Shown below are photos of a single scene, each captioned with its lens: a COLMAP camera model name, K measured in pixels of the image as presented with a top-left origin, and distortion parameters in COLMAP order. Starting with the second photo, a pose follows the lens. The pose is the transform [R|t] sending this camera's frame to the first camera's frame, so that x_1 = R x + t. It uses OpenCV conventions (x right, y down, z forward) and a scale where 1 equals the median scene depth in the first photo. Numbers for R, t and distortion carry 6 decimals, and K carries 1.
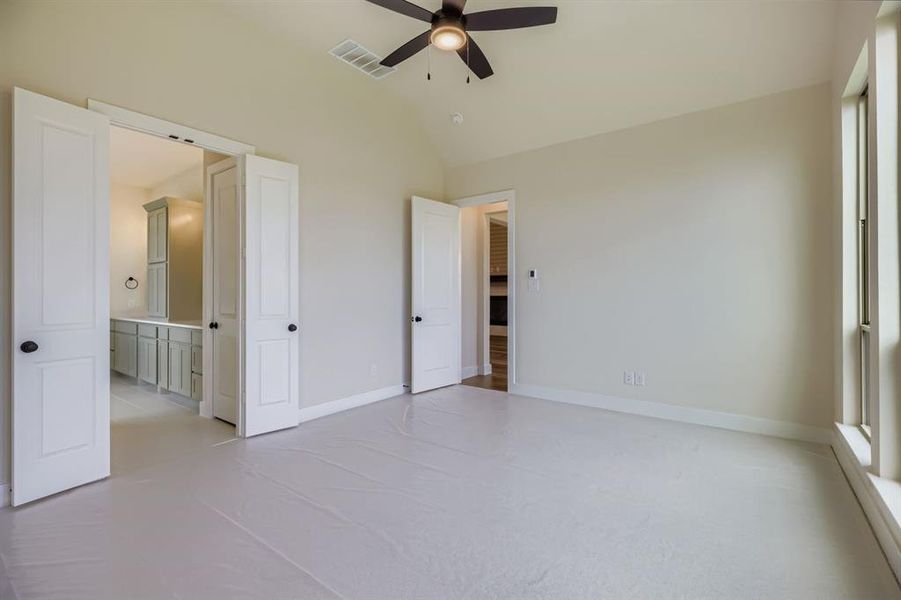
lens RADIAL K [[406.0, 0, 454.4], [0, 406.0, 299.2], [0, 0, 1]] dist [0.004405, 0.000334]
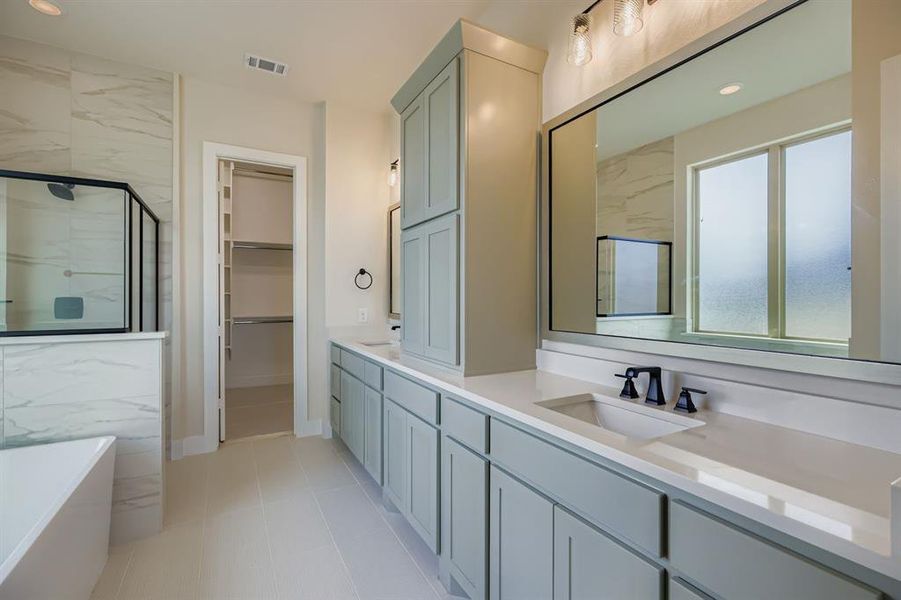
lens RADIAL K [[406.0, 0, 454.4], [0, 406.0, 299.2], [0, 0, 1]] dist [0.004405, 0.000334]
pose [[0.915450, 0.002504, -0.402424, -0.530414], [-0.002758, 0.999996, -0.000052, -0.013469], [0.402423, 0.001157, 0.915453, 0.628648]]
